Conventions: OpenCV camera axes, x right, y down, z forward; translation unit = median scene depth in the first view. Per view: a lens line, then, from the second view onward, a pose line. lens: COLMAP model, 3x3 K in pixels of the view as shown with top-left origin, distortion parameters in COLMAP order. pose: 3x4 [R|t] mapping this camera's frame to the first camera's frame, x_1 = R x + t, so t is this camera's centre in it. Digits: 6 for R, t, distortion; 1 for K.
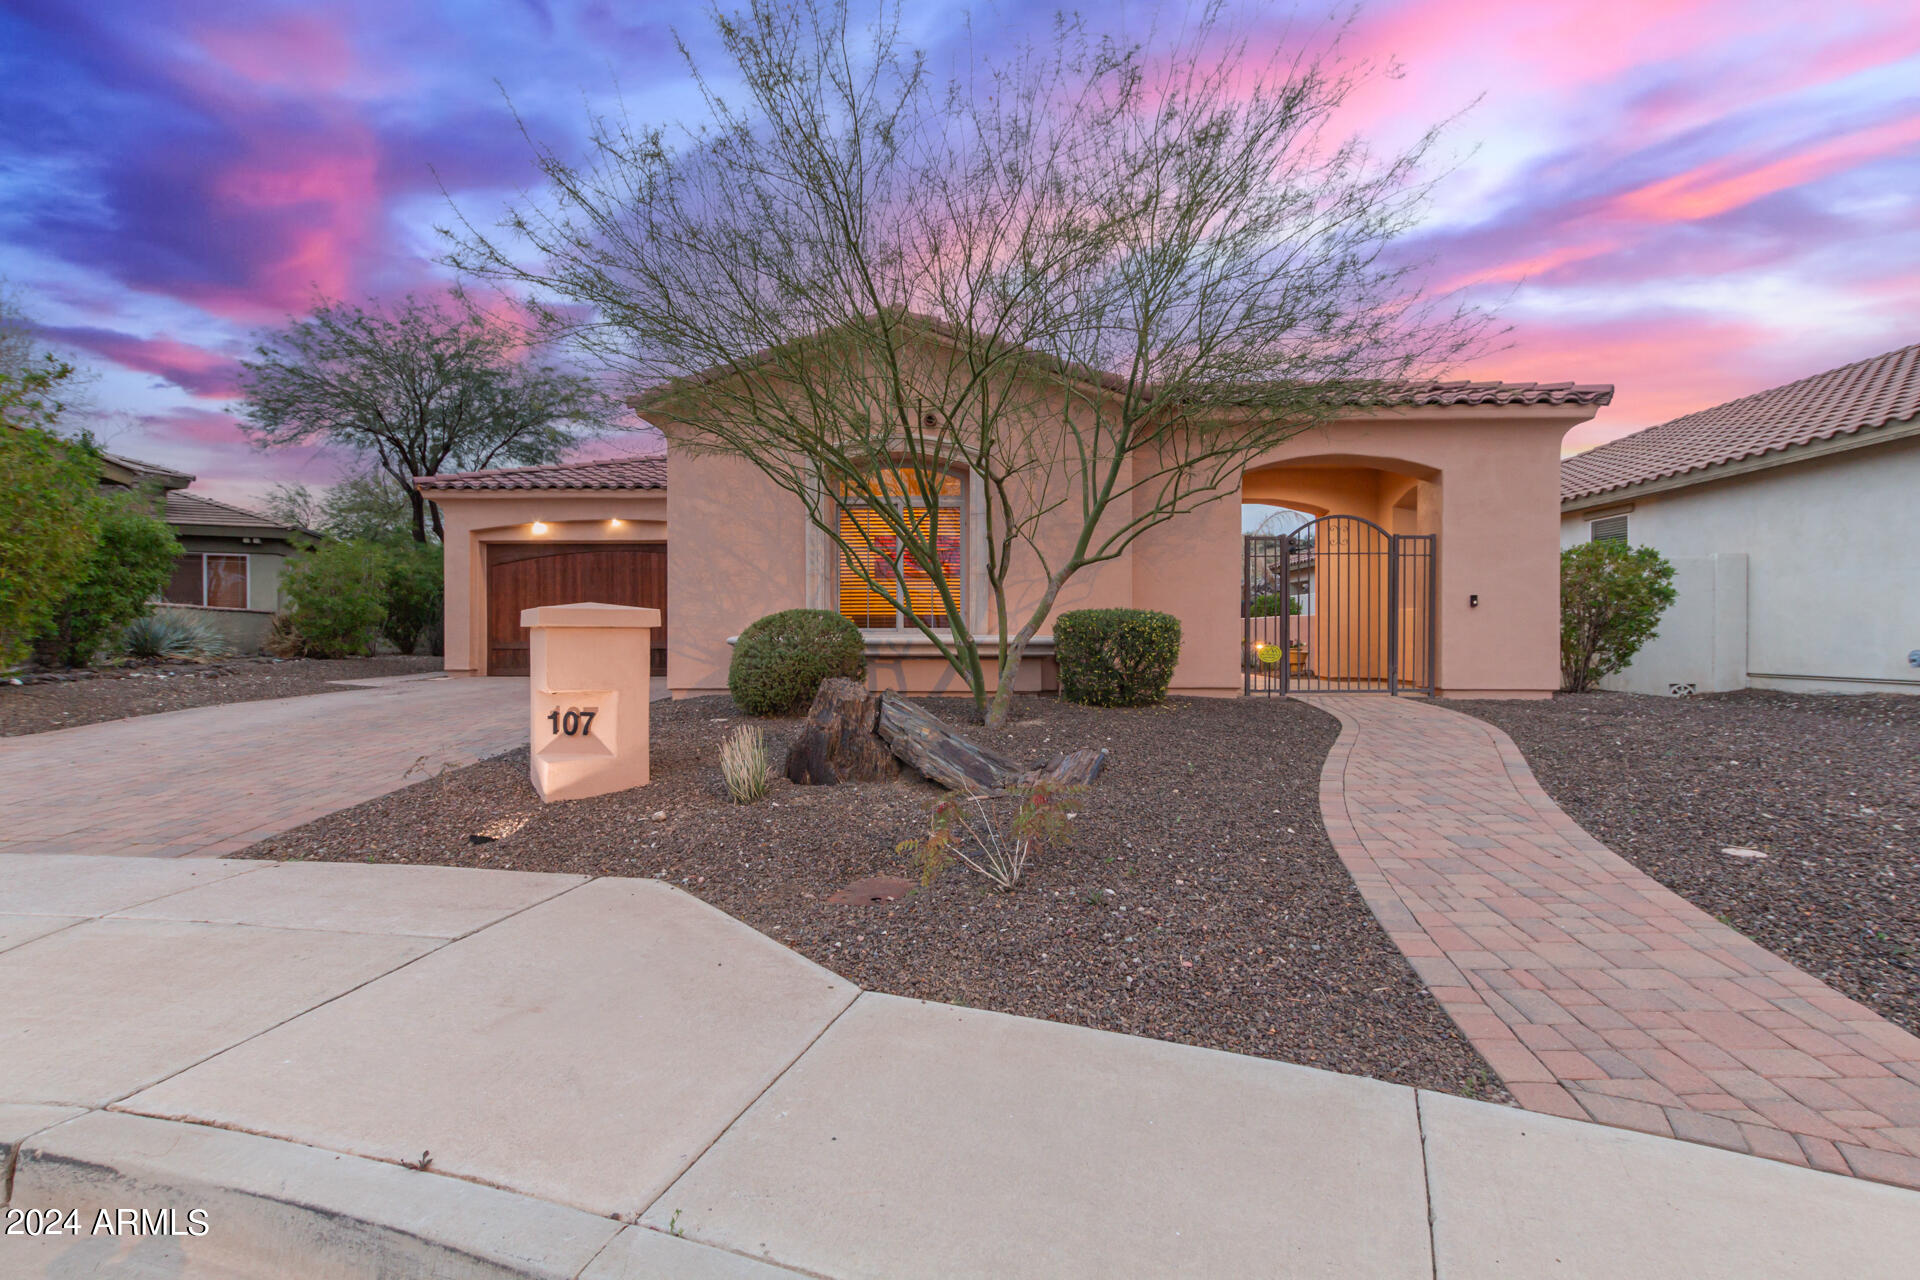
lens RADIAL K [[871.0, 0, 960.2], [0, 871.0, 634.8], [0, 0, 1]] dist [0.008305, 0.000236]
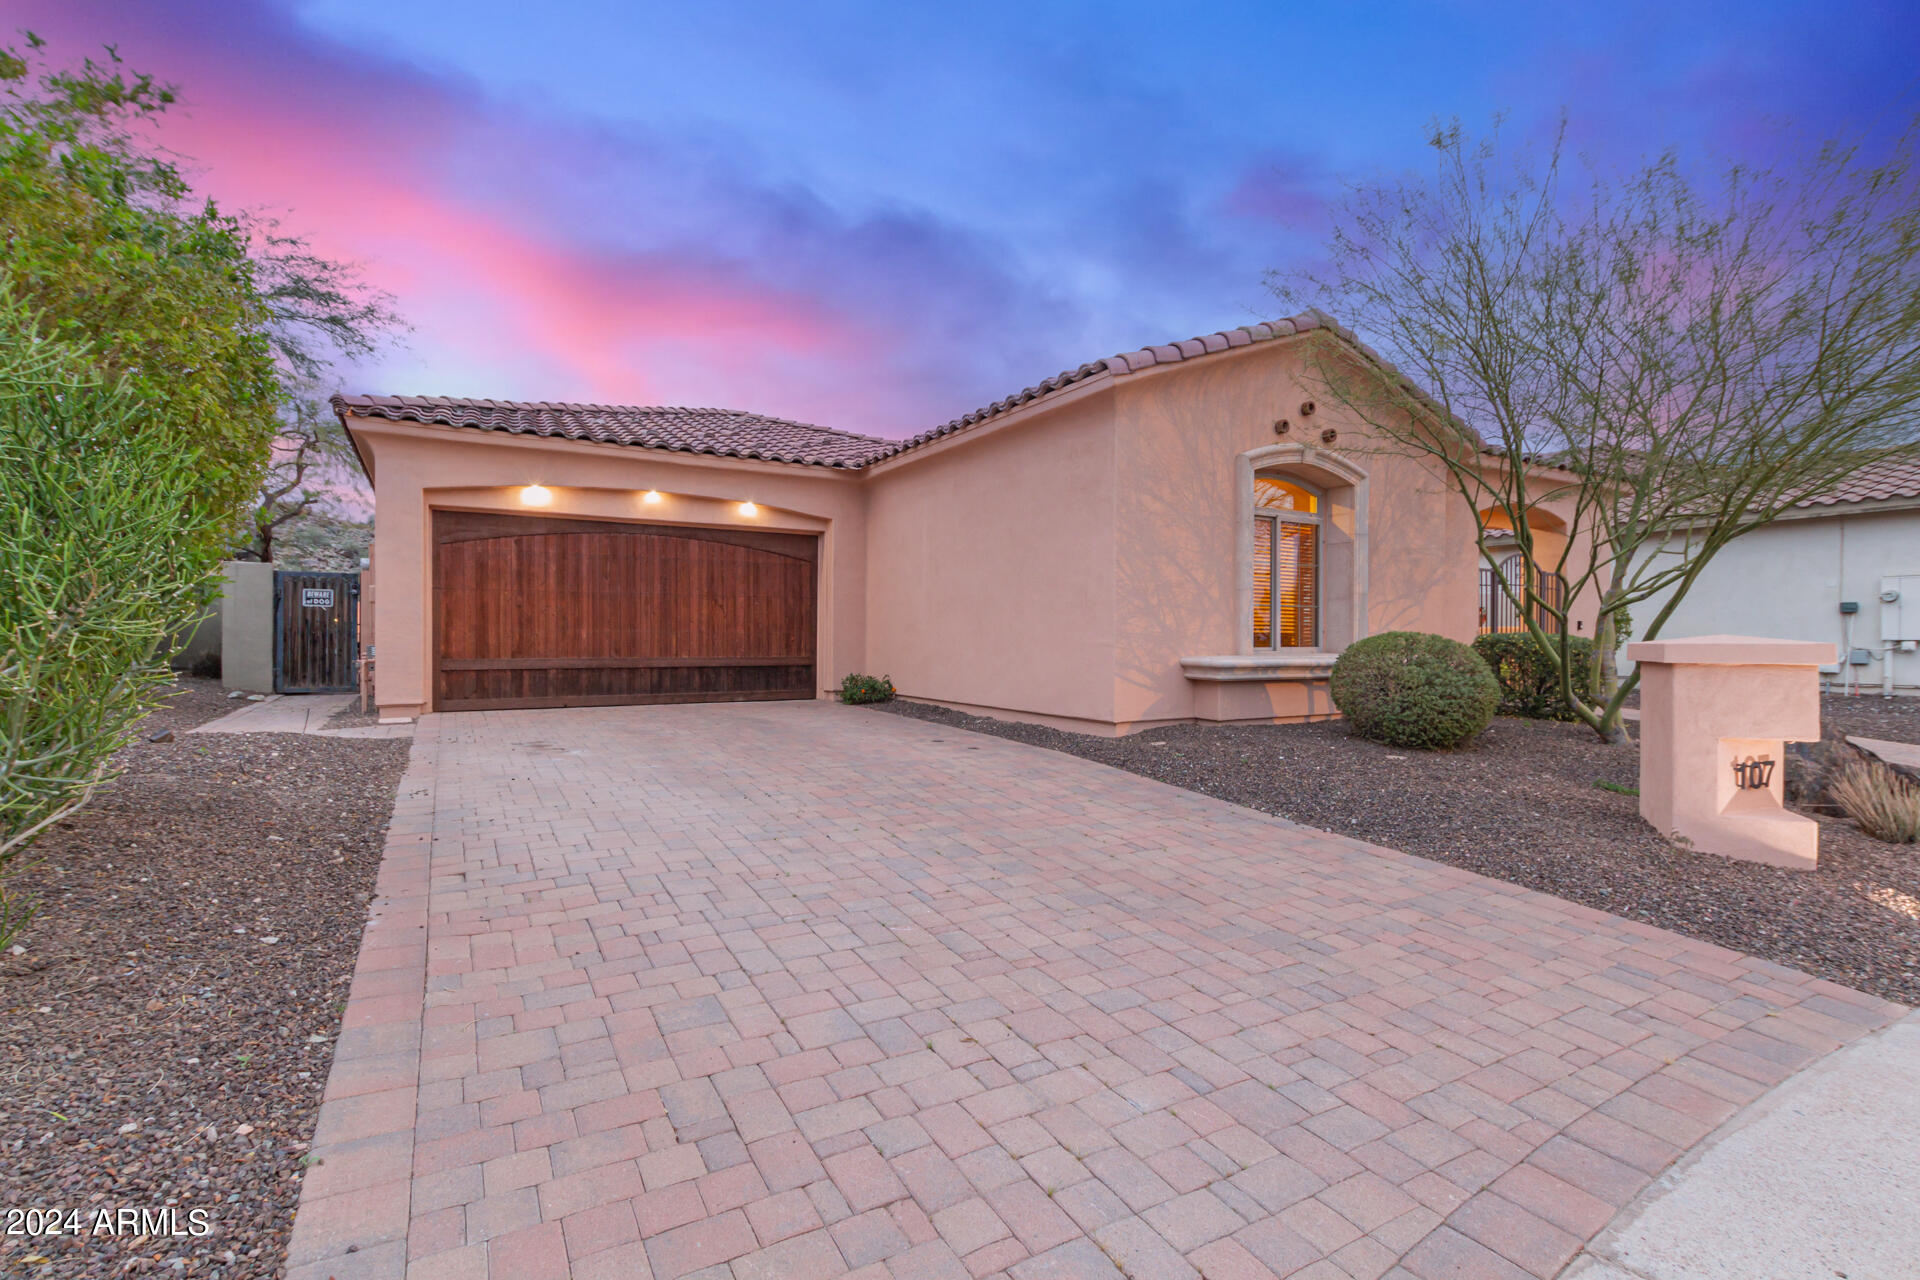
lens RADIAL K [[871.0, 0, 960.2], [0, 871.0, 634.8], [0, 0, 1]] dist [0.008305, 0.000236]
pose [[0.850084, 0.004595, 0.526626, -0.855808], [-0.004329, 0.999989, -0.001736, -0.017681], [-0.526629, -0.000804, 0.850095, 0.368448]]
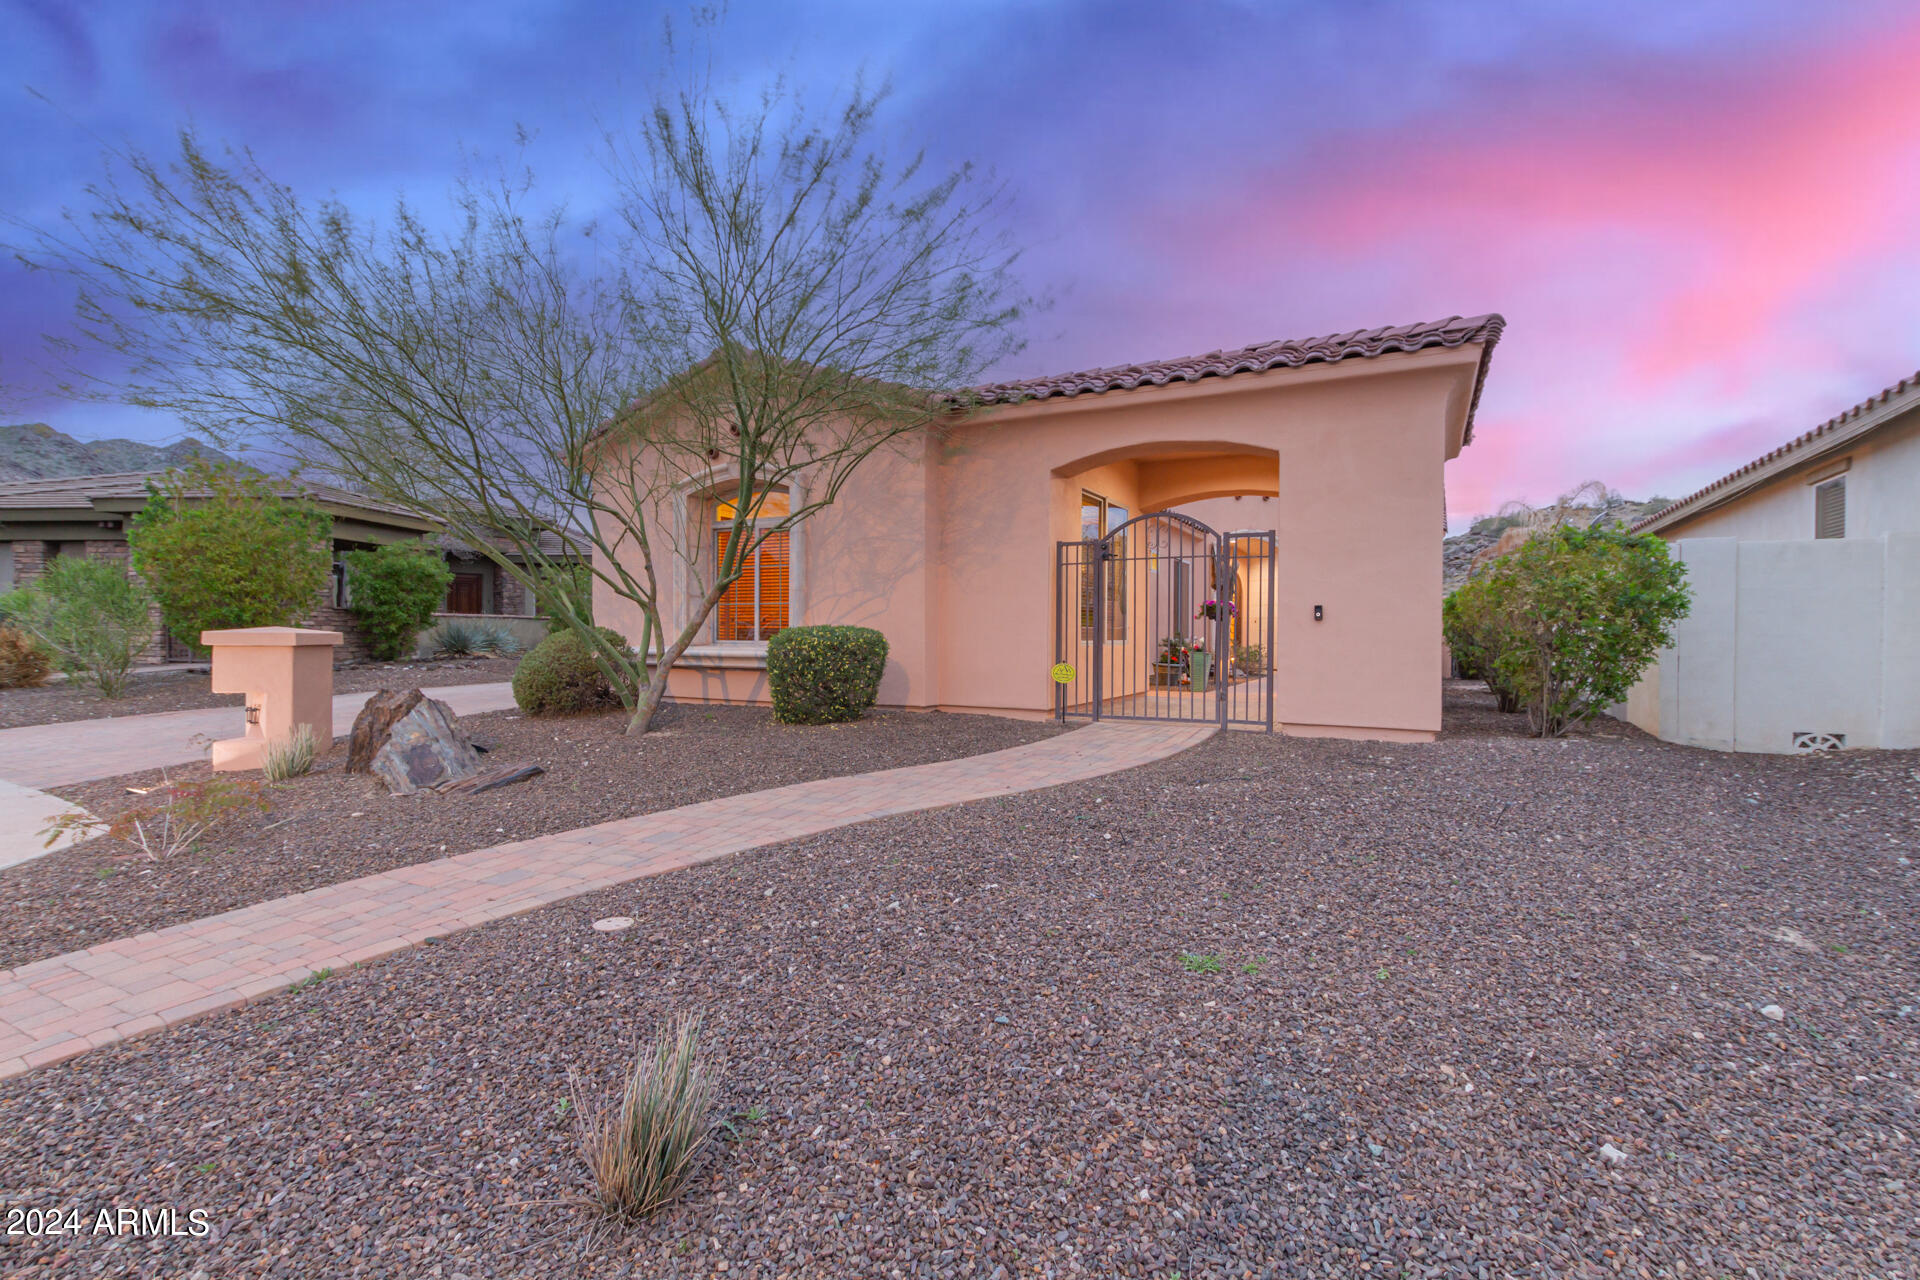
lens RADIAL K [[871.0, 0, 960.2], [0, 871.0, 634.8], [0, 0, 1]] dist [0.008305, 0.000236]
pose [[0.895335, 0.005935, -0.445353, 0.620923], [-0.005698, 0.999982, 0.001872, -0.017611], [0.445356, 0.000862, 0.895353, 0.144995]]
